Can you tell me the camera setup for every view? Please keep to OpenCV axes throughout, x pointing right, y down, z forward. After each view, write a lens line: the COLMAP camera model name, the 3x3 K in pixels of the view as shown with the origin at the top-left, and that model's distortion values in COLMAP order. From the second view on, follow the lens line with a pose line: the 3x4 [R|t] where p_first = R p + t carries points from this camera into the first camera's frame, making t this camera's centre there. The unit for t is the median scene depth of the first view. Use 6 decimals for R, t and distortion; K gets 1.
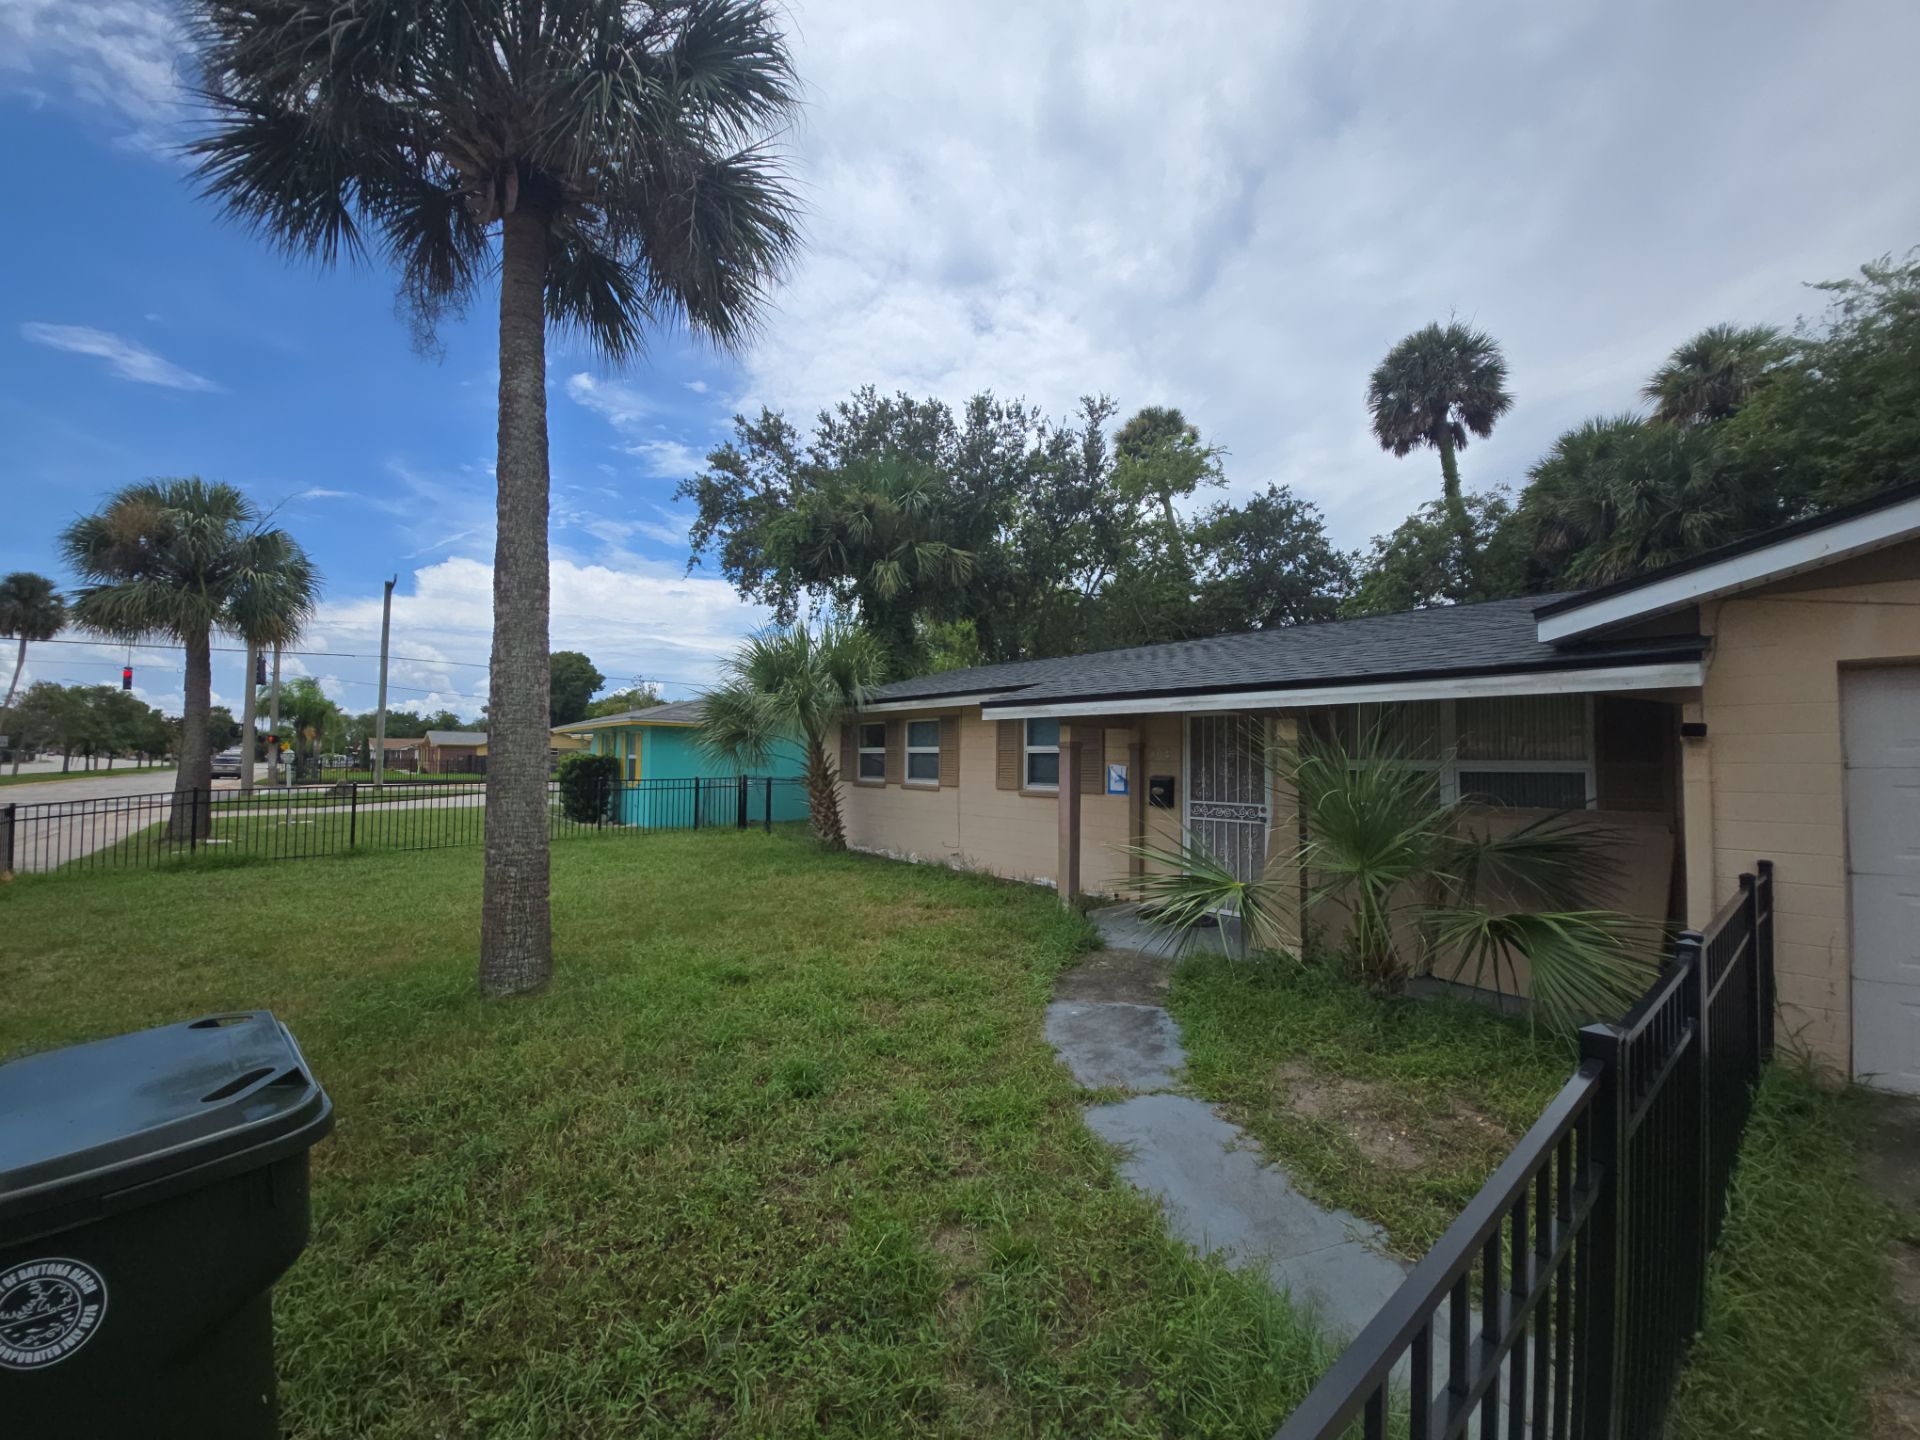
lens RADIAL K [[762.9, 0, 952.0], [0, 762.9, 719.5], [0, 0, 1]] dist [-0.005887, -0.007525]
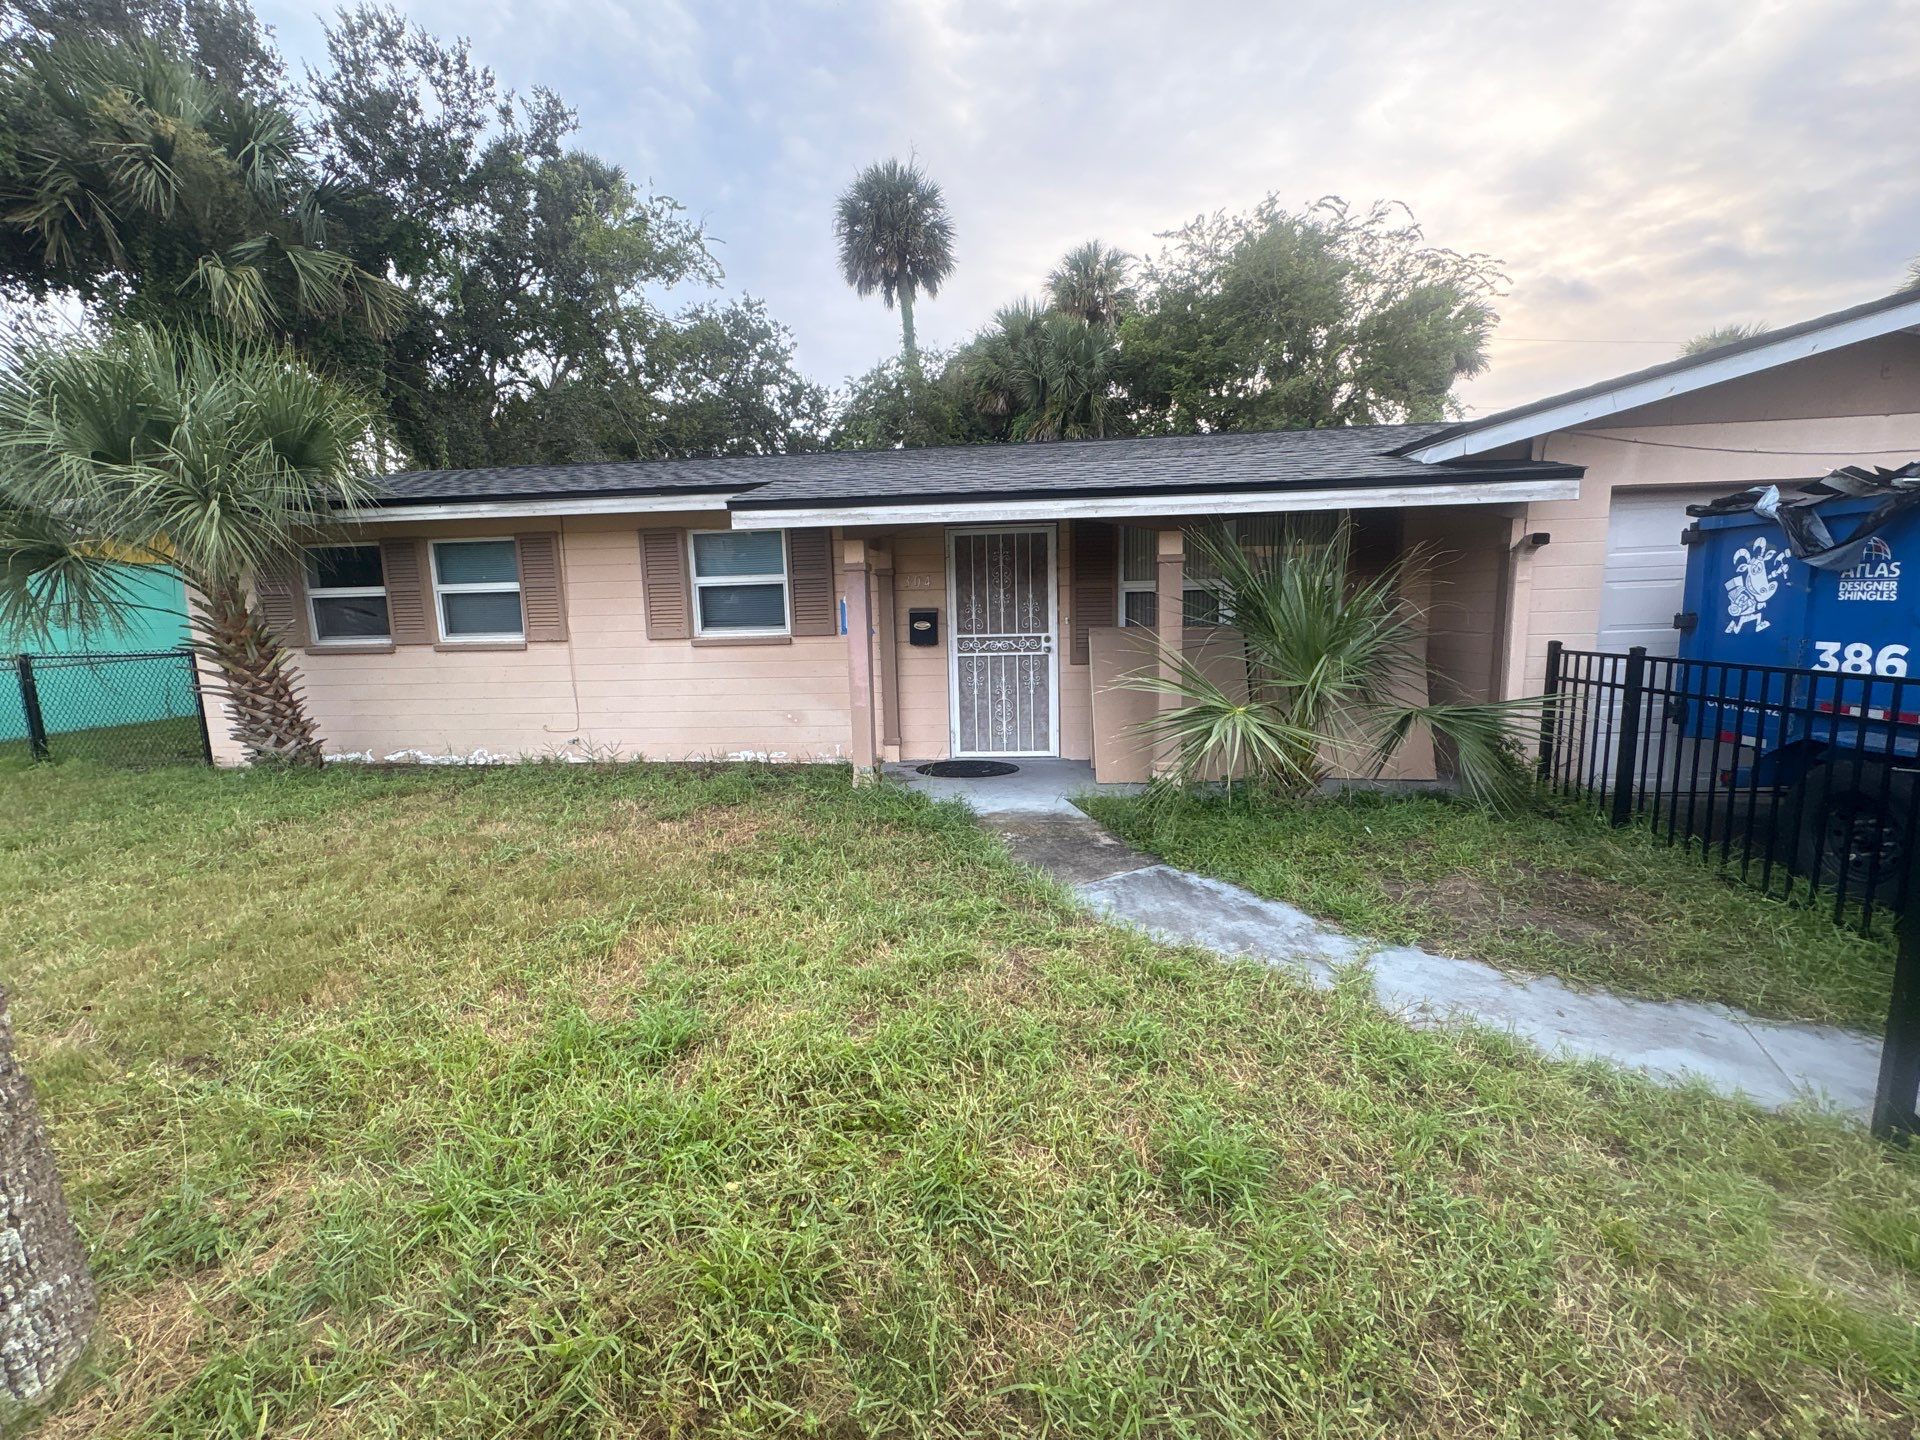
lens RADIAL K [[768.3, 0, 958.1], [0, 768.3, 719.2], [0, 0, 1]] dist [-0.000179, 0.000504]
pose [[0.713986, -0.129239, 0.688129, -0.152925], [-0.004562, 0.981937, 0.189153, 0.018184], [-0.700145, -0.138192, 0.700500, 0.192089]]
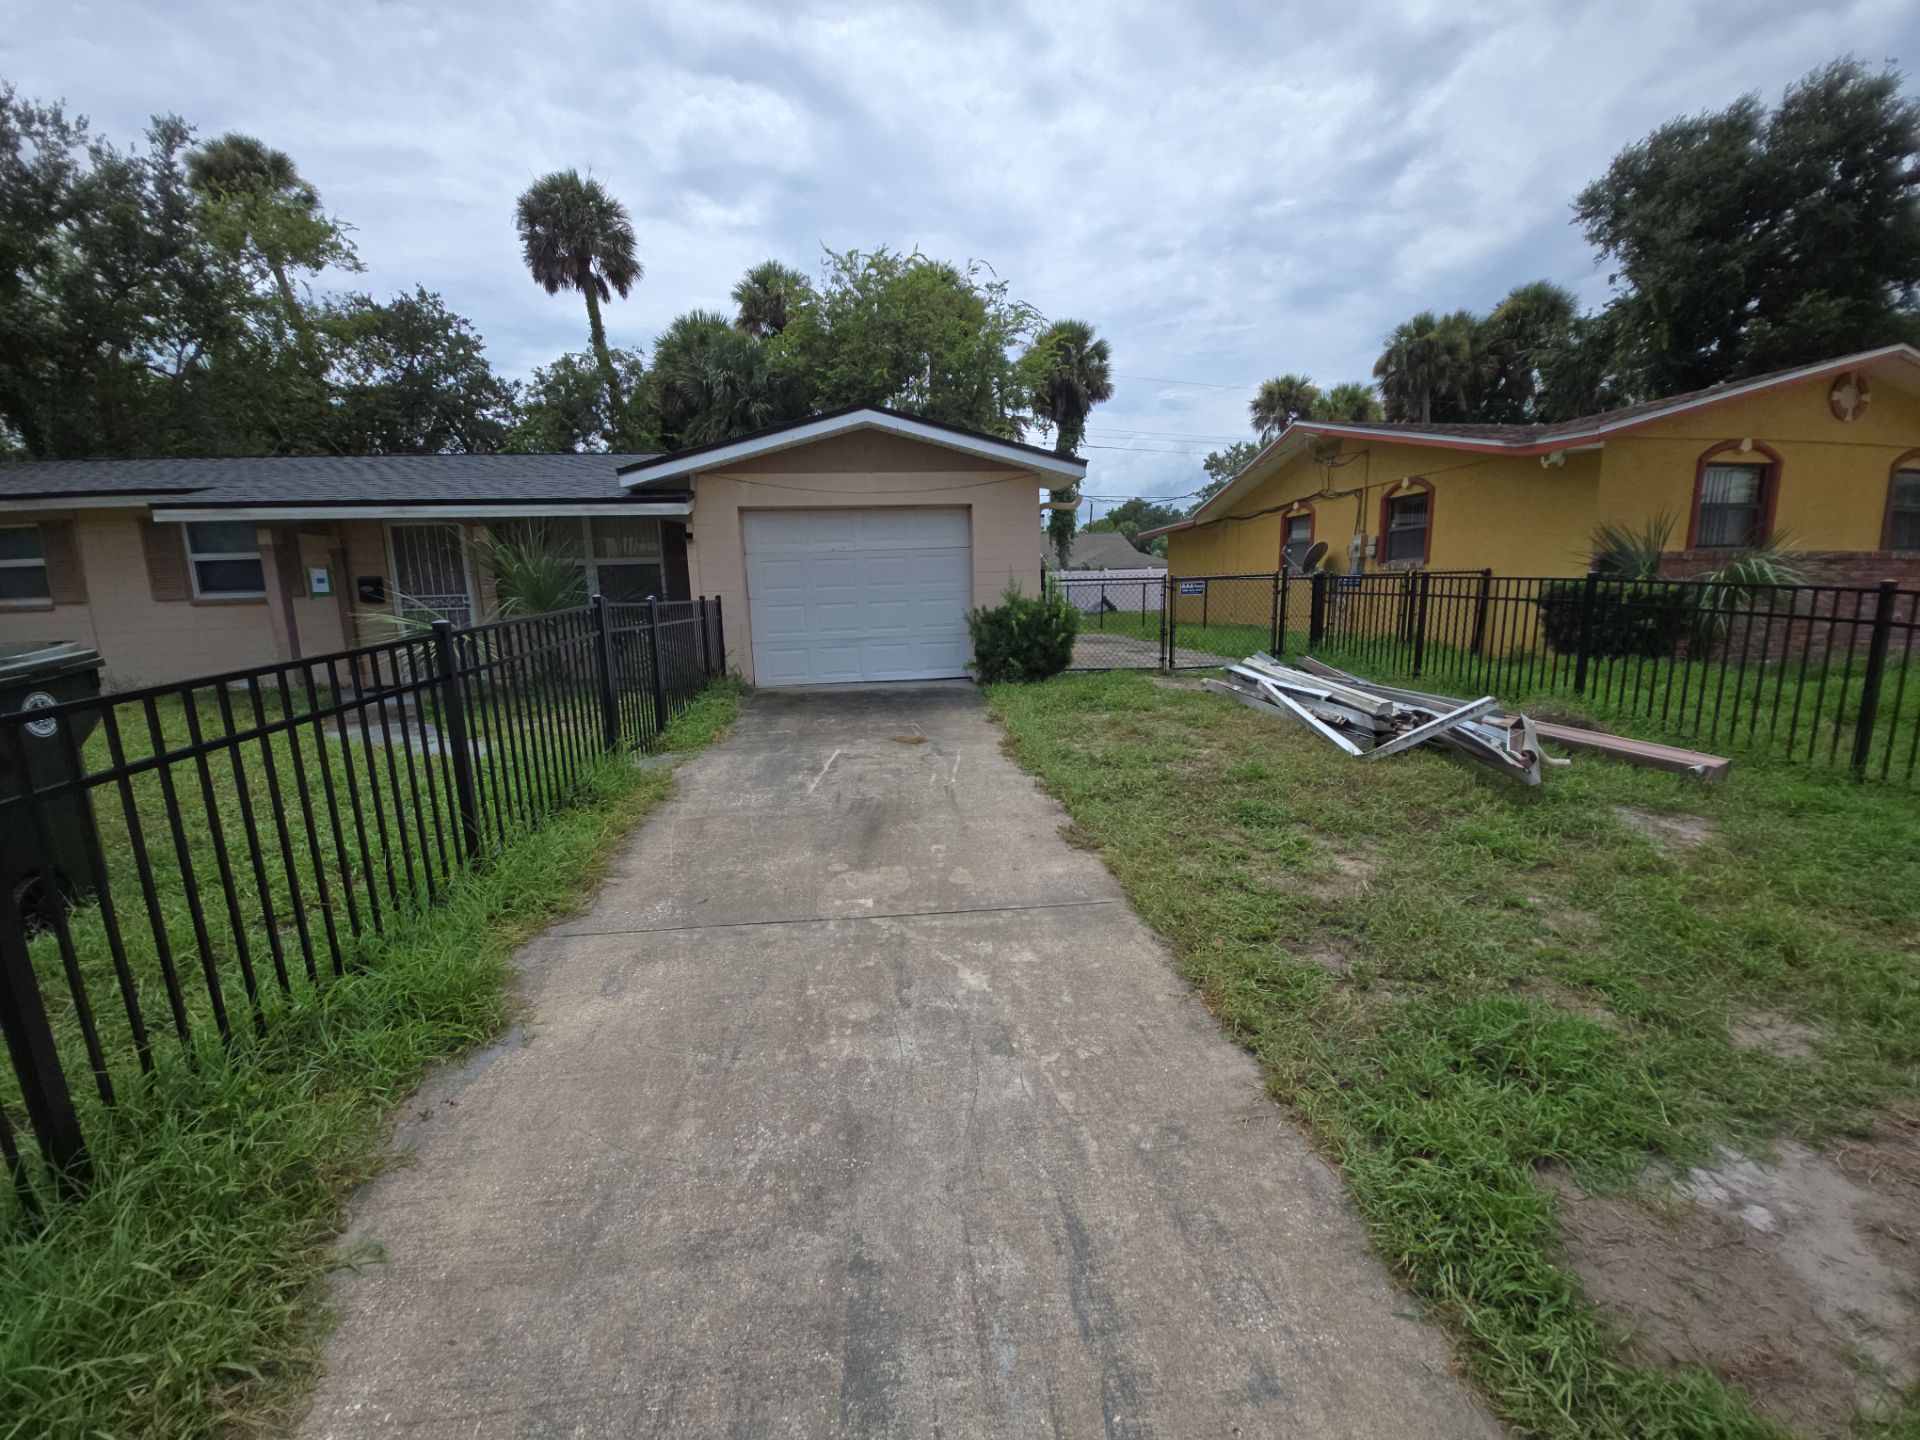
lens RADIAL K [[762.9, 0, 974.1], [0, 762.9, 726.6], [0, 0, 1]] dist [-0.005887, -0.007525]
pose [[0.540626, -0.170801, 0.823741, -0.118894], [-0.018323, 0.976550, 0.214511, 0.016868], [-0.841063, -0.131063, 0.524819, -0.232194]]
